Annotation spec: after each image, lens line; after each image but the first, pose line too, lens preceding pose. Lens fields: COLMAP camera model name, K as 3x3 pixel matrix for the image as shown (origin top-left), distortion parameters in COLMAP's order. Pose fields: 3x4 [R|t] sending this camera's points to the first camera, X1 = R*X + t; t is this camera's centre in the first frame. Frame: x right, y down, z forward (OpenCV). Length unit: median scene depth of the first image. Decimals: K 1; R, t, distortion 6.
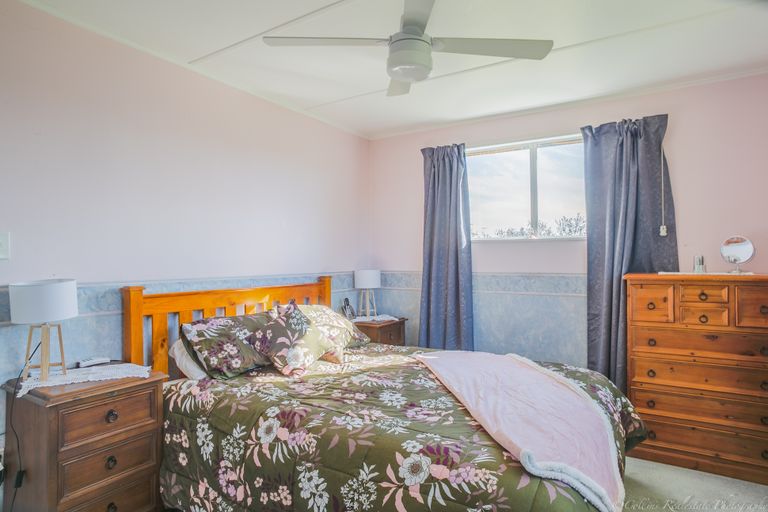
lens RADIAL K [[443.1, 0, 384.0], [0, 443.1, 256.0], [0, 0, 1]] dist [-0.045649, 0.001728]
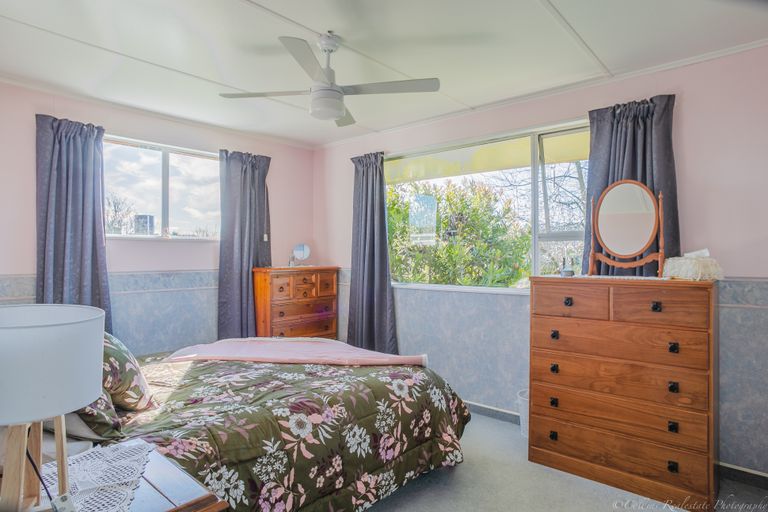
lens RADIAL K [[443.1, 0, 384.0], [0, 443.1, 256.0], [0, 0, 1]] dist [-0.045649, 0.001728]
pose [[0.161052, 0.003269, 0.986941, -1.044033], [-0.006969, 0.999973, -0.002174, 0.003700], [-0.986921, -0.006528, 0.161070, 0.540694]]
